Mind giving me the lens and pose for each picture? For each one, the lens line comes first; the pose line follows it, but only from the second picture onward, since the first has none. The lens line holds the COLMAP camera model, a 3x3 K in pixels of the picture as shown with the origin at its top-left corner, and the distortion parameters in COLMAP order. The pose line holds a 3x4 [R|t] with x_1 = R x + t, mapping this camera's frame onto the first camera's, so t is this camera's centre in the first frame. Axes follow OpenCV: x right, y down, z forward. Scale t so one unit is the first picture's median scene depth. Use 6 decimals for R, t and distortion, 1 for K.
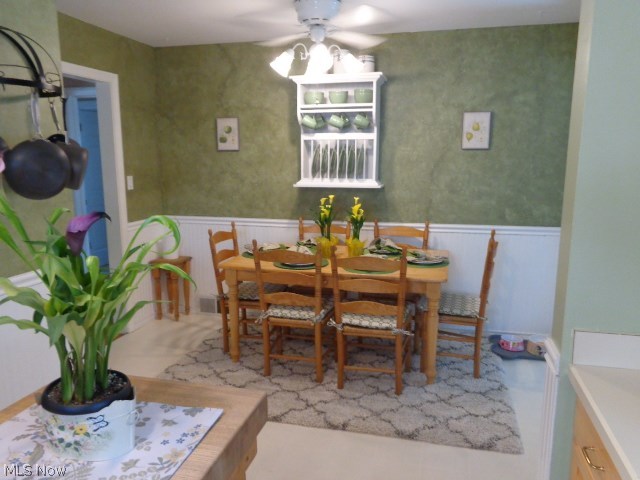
lens RADIAL K [[477.5, 0, 322.7], [0, 477.5, 240.2], [0, 0, 1]] dist [0.002086, -0.000971]
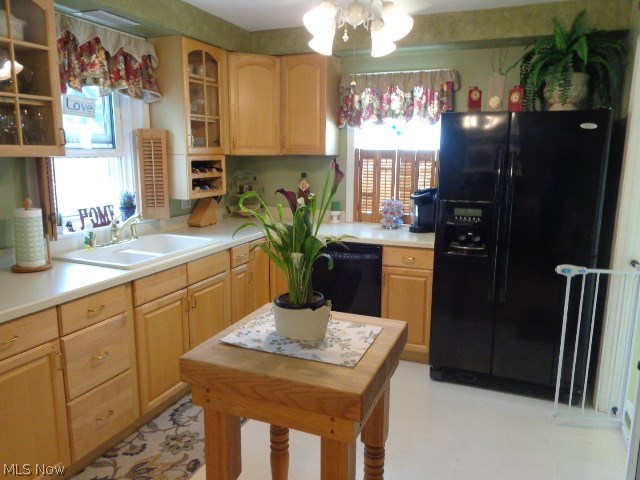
lens RADIAL K [[477.5, 0, 322.7], [0, 477.5, 240.2], [0, 0, 1]] dist [0.002086, -0.000971]
pose [[-0.991421, -0.025444, 0.128205, -0.738450], [0.021772, 0.935017, 0.353935, -0.447483], [-0.128879, 0.353690, -0.926441, 2.336849]]
